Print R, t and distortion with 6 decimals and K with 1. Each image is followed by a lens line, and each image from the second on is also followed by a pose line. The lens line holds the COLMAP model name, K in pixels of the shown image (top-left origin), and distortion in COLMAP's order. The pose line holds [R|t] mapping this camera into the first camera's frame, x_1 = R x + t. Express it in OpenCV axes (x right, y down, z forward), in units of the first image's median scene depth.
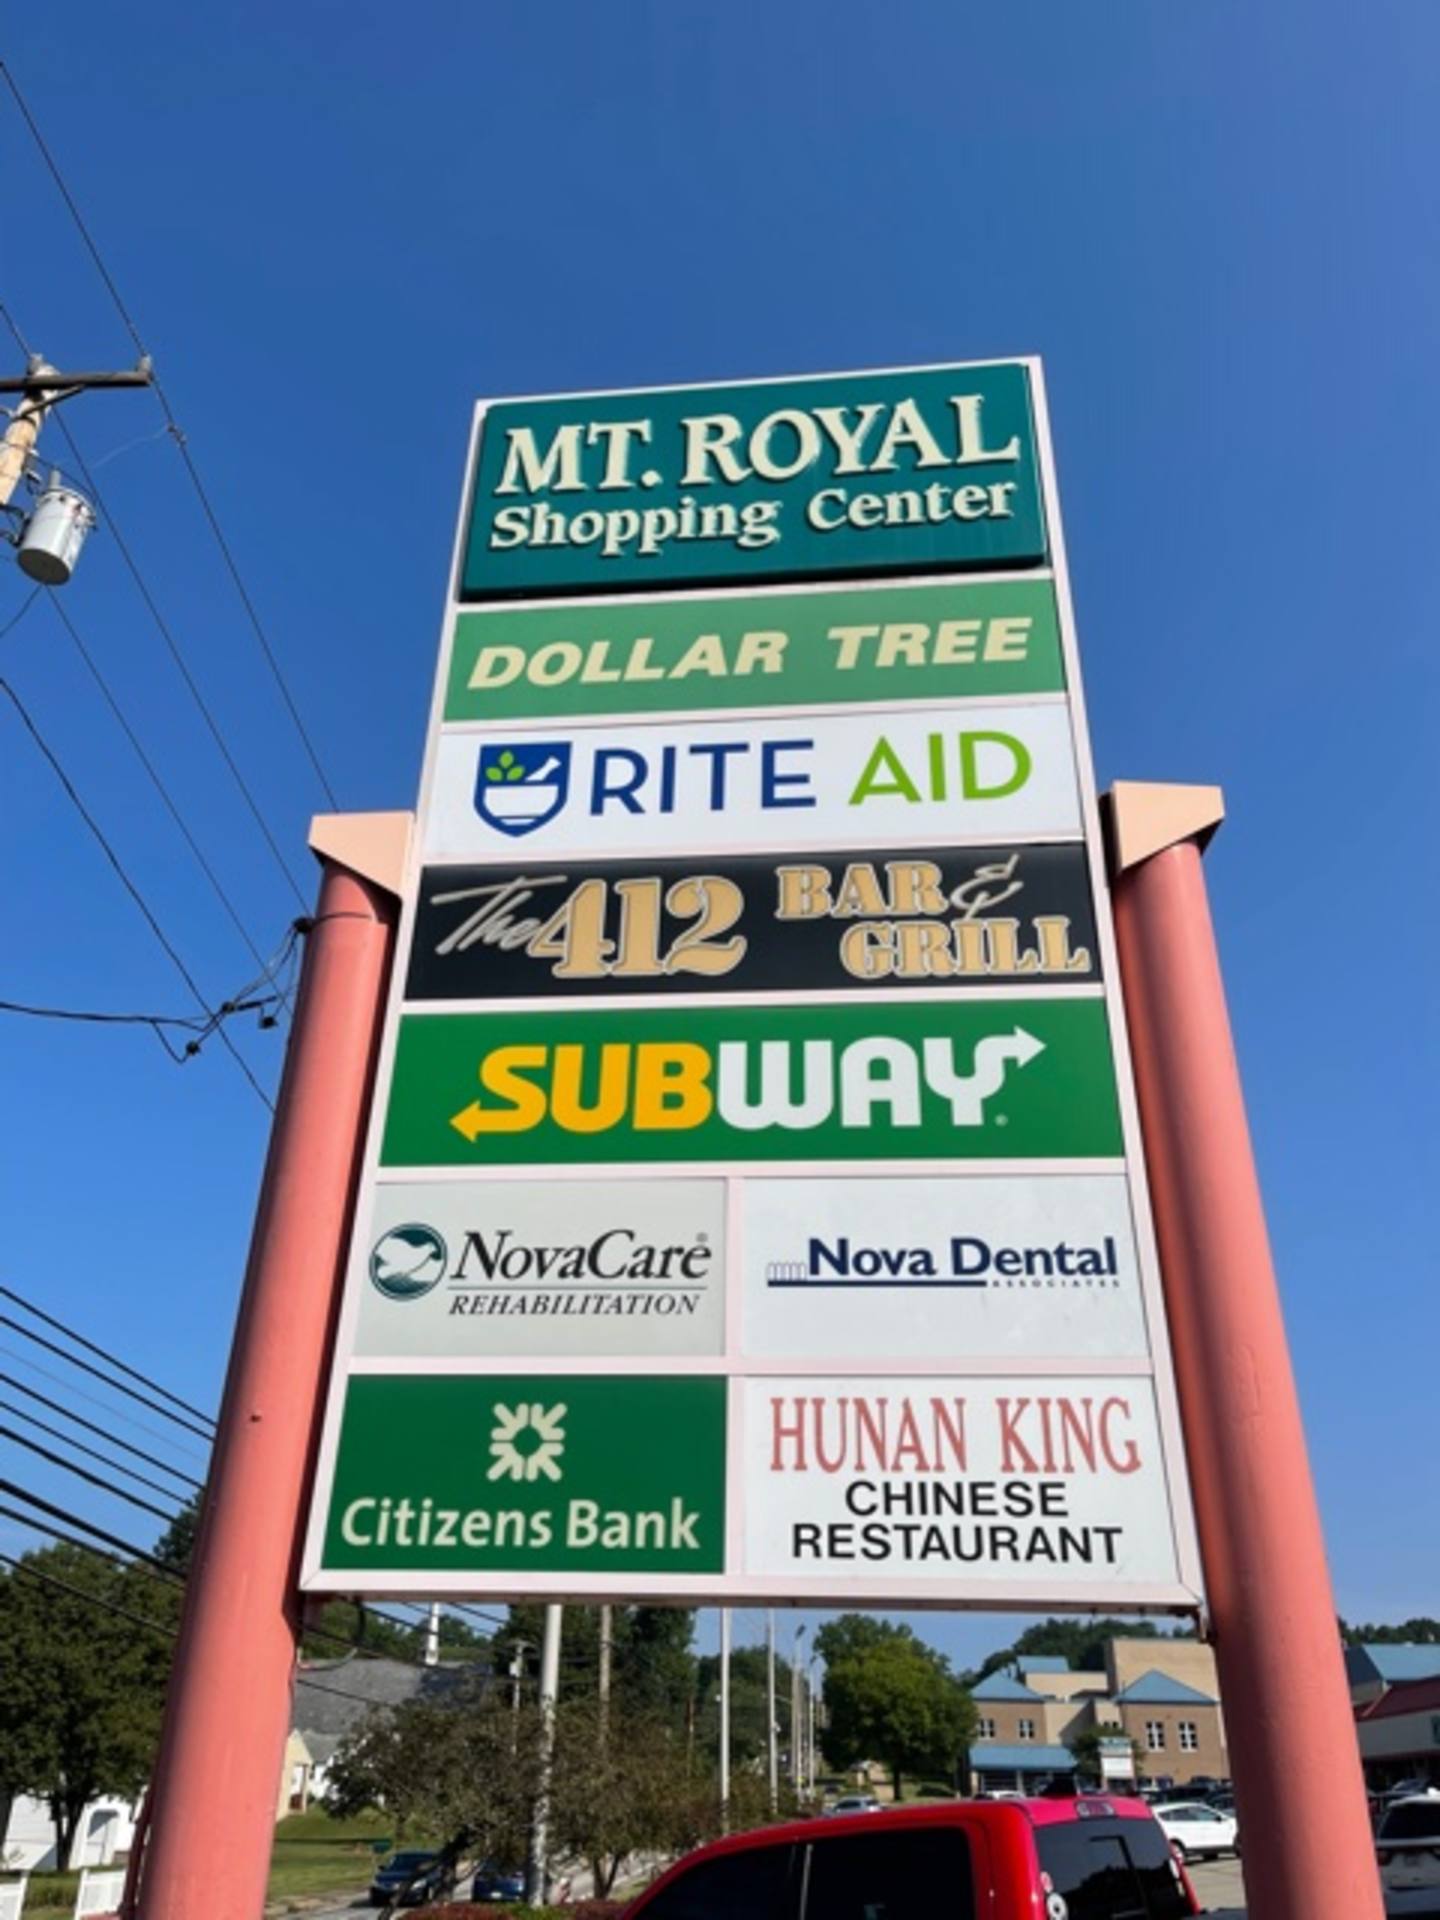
lens RADIAL K [[1452.8, 0, 720.0], [0, 1452.8, 960.0], [0, 0, 1]] dist [-0.000191, -0.000286]
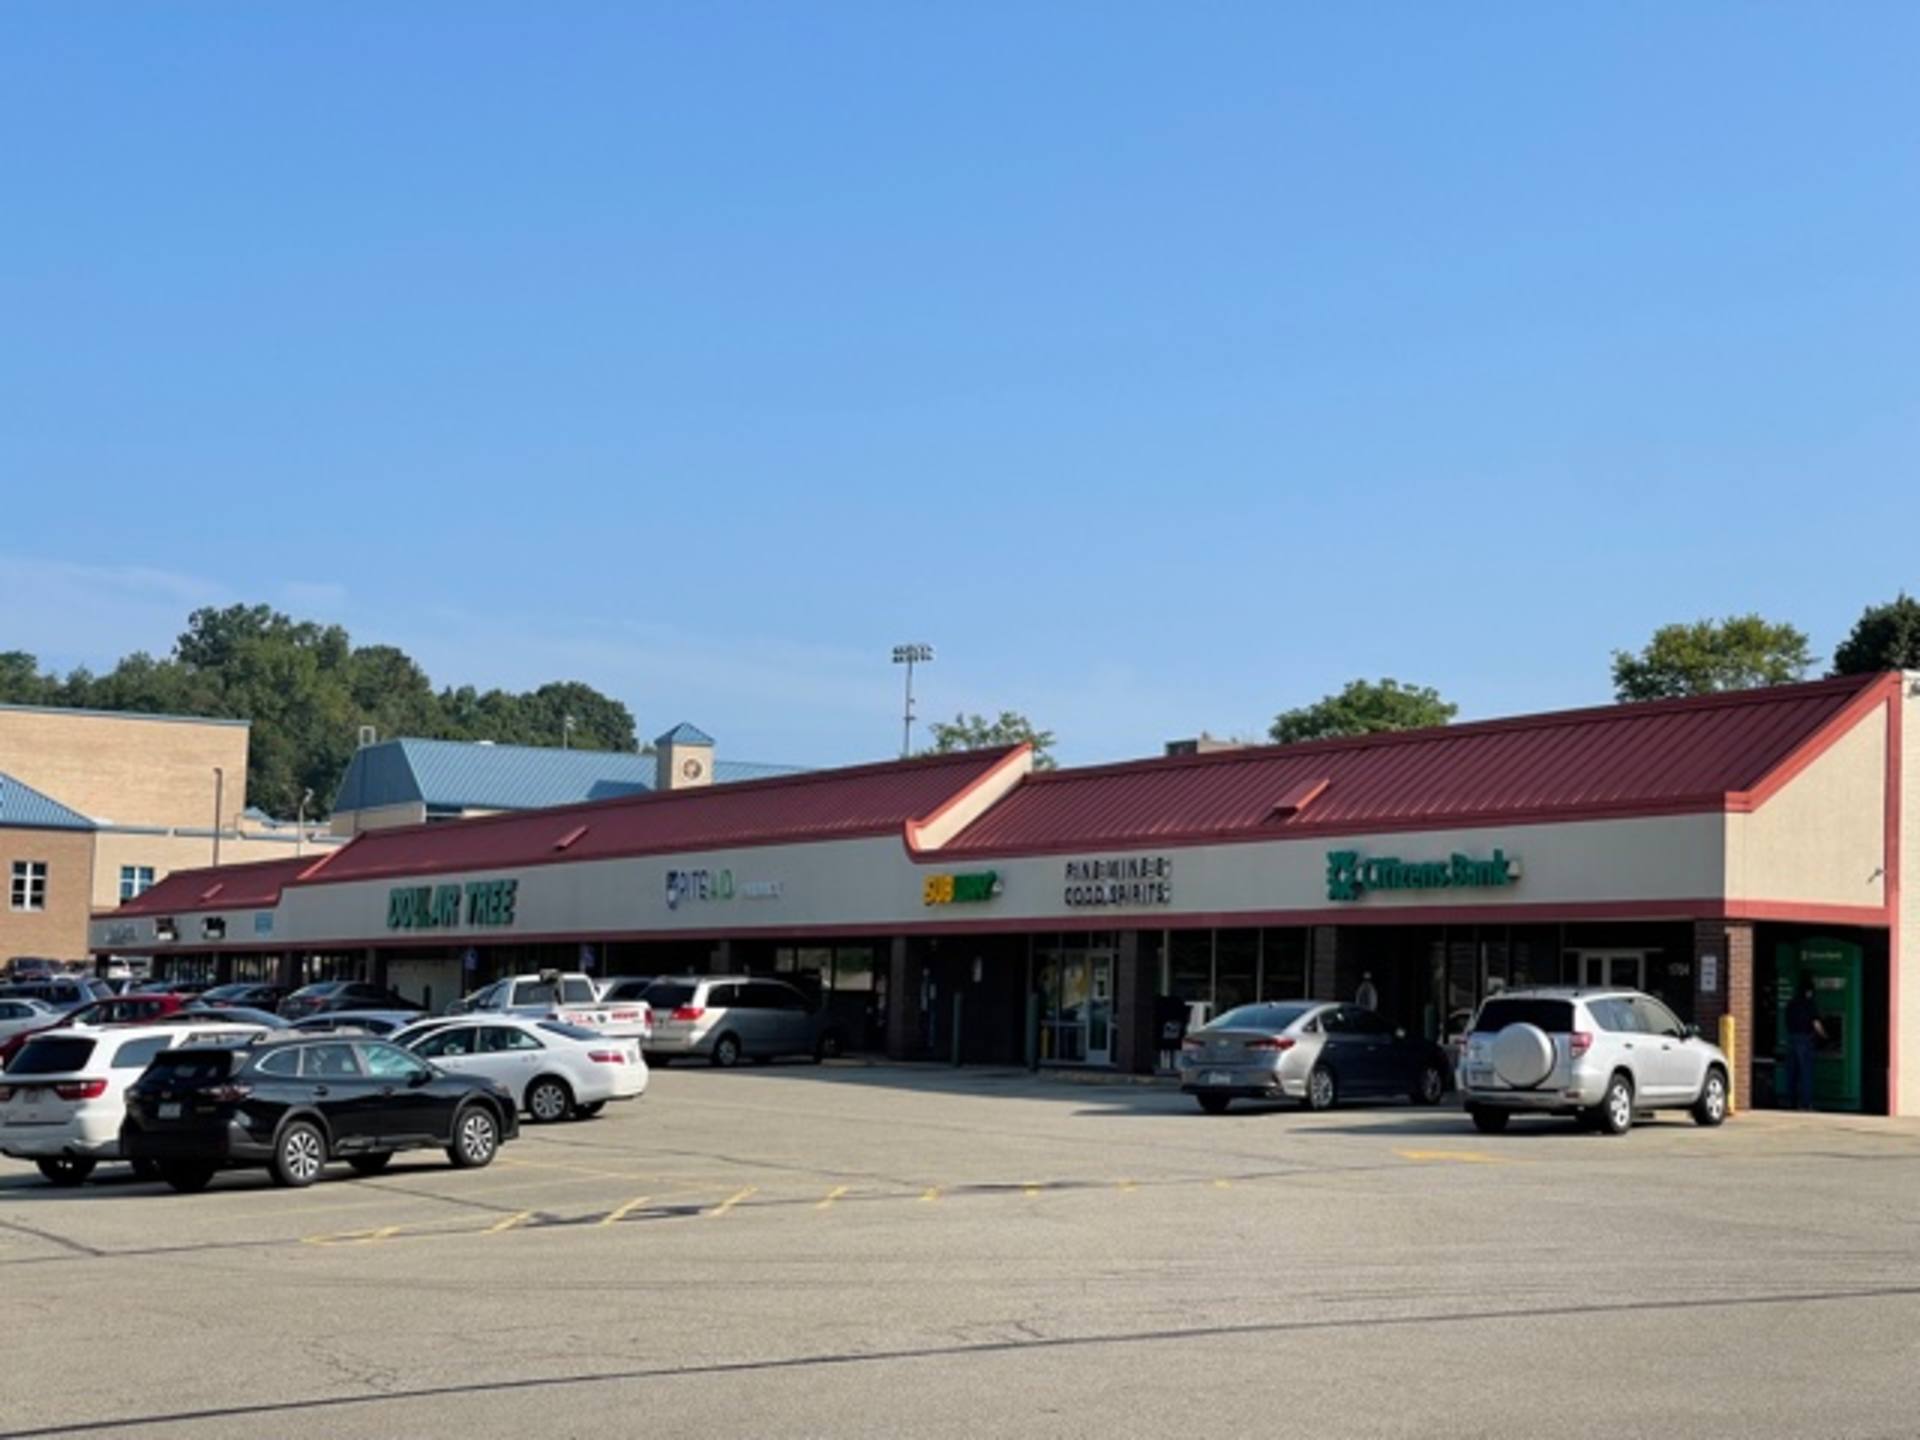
lens RADIAL K [[3577.8, 0, 960.0], [0, 3577.8, 720.0], [0, 0, 1]] dist [0.004714, -0.001669]
pose [[0.868615, 0.055991, 0.492315, -0.010406], [-0.264660, 0.892410, 0.365459, -0.054240], [-0.418884, -0.447739, 0.789979, -0.087482]]
